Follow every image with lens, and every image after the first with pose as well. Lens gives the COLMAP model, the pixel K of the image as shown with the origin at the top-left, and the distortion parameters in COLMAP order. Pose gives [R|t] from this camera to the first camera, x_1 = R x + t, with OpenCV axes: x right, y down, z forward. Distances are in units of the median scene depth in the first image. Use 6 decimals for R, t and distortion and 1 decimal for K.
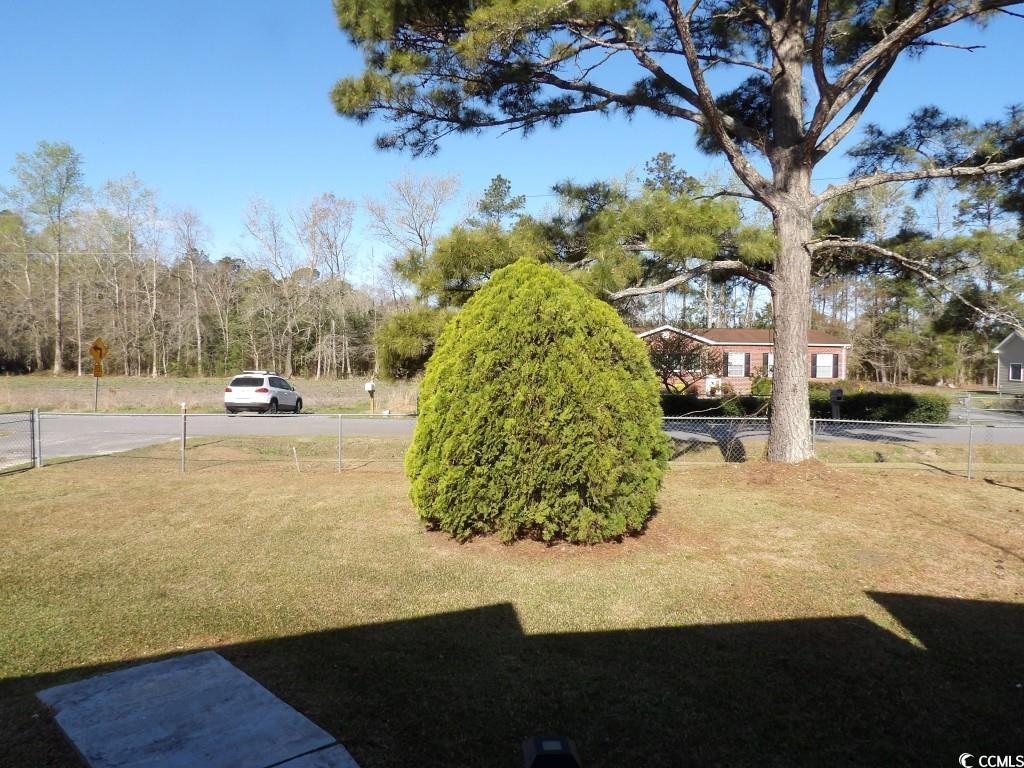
lens RADIAL K [[731.1, 0, 515.5], [0, 731.1, 384.0], [0, 0, 1]] dist [-0.025764, 0.034544]
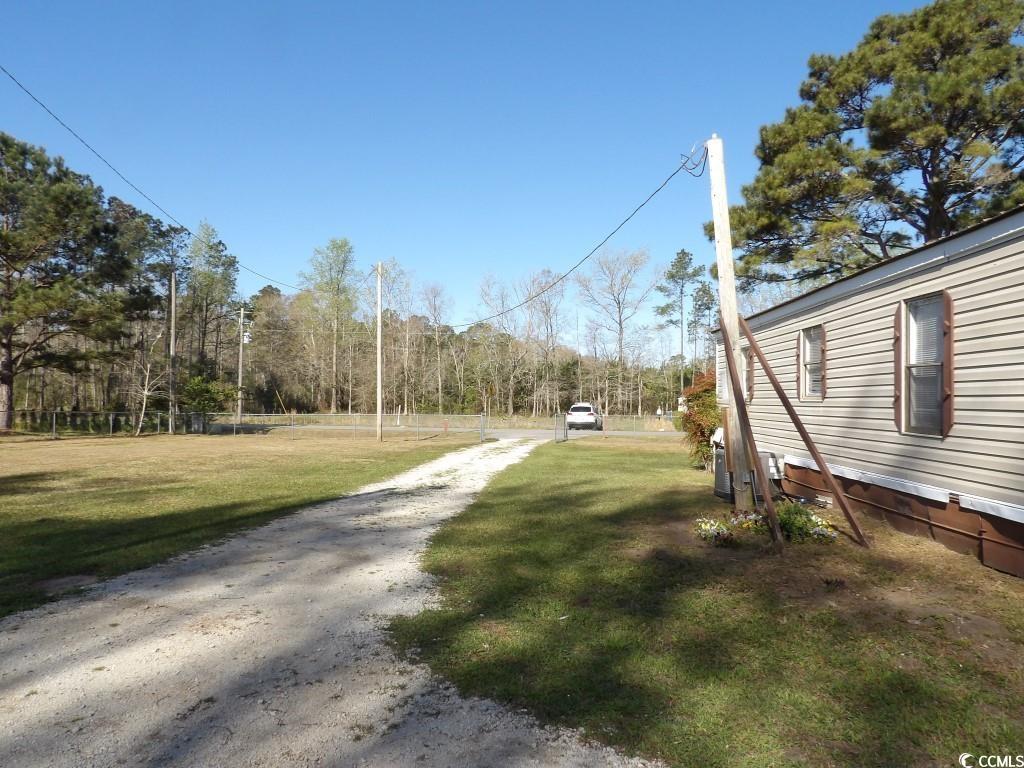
lens RADIAL K [[731.1, 0, 509.1], [0, 731.1, 387.1], [0, 0, 1]] dist [-0.025764, 0.034544]
pose [[0.982545, -0.005769, -0.185935, -0.055040], [-0.005338, 0.998233, -0.059182, 0.011132], [0.185948, 0.059142, 0.980778, -0.156776]]
